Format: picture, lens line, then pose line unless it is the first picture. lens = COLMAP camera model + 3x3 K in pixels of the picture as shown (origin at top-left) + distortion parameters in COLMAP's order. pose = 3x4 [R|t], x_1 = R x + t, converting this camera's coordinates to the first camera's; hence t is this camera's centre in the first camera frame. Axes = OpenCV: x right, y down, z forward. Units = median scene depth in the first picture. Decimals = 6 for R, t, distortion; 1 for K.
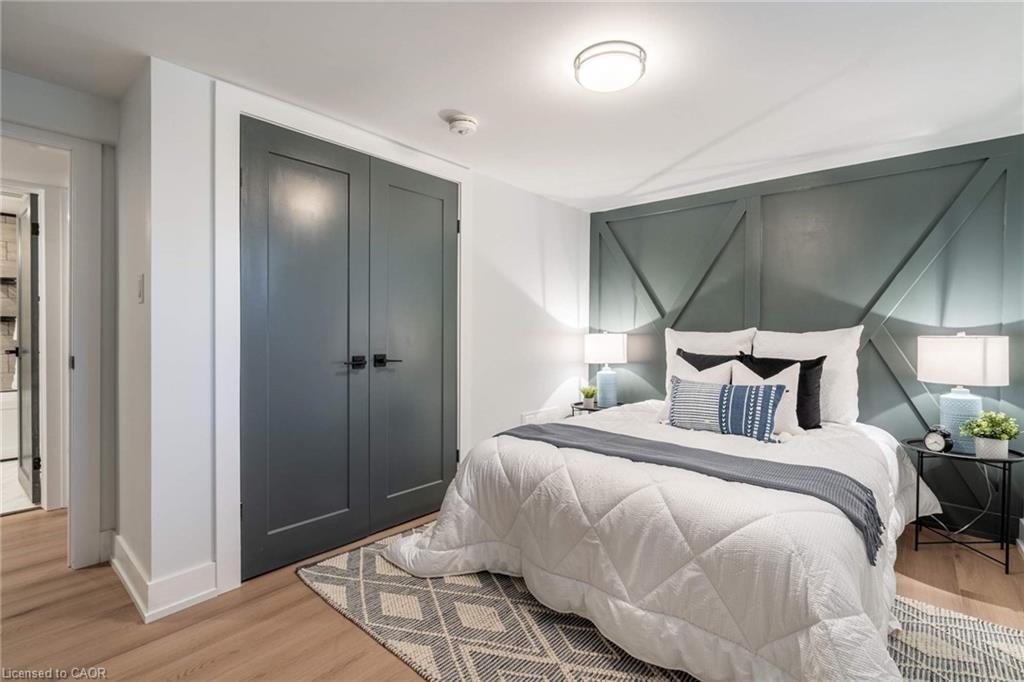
lens RADIAL K [[466.2, 0, 513.6], [0, 466.2, 336.2], [0, 0, 1]] dist [0.012728, 0.000157]
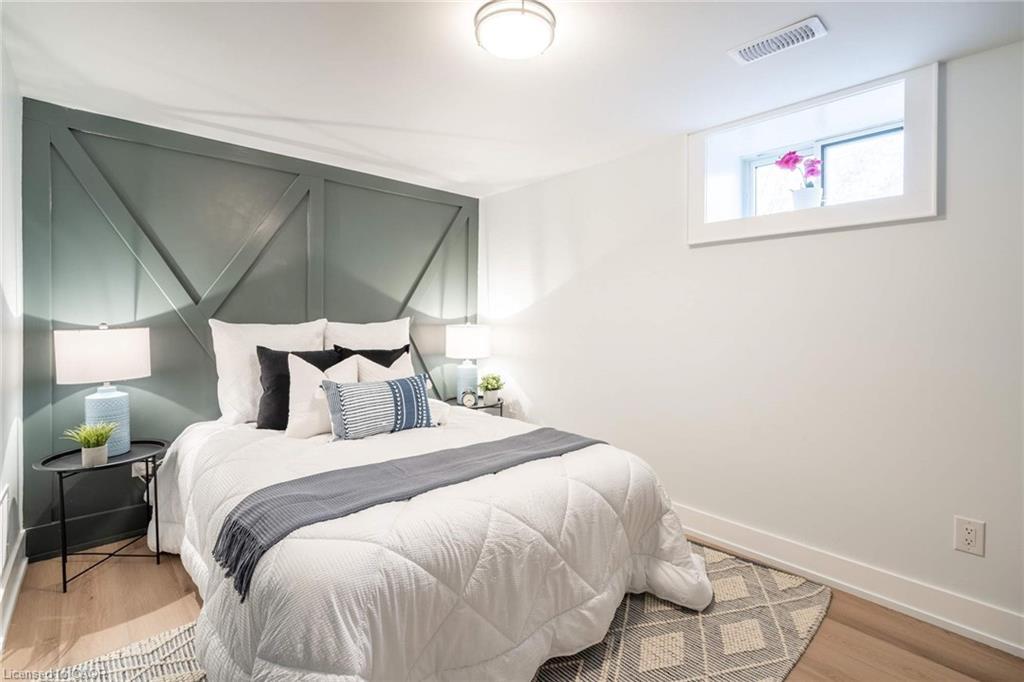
lens RADIAL K [[479.0, 0, 511.4], [0, 479.0, 320.4], [0, 0, 1]] dist [0.000968, 0.000250]
pose [[0.112007, -0.011149, 0.993645, -0.493398], [0.004478, 0.999933, 0.010715, -0.029515], [-0.993697, 0.003250, 0.112049, 0.644592]]
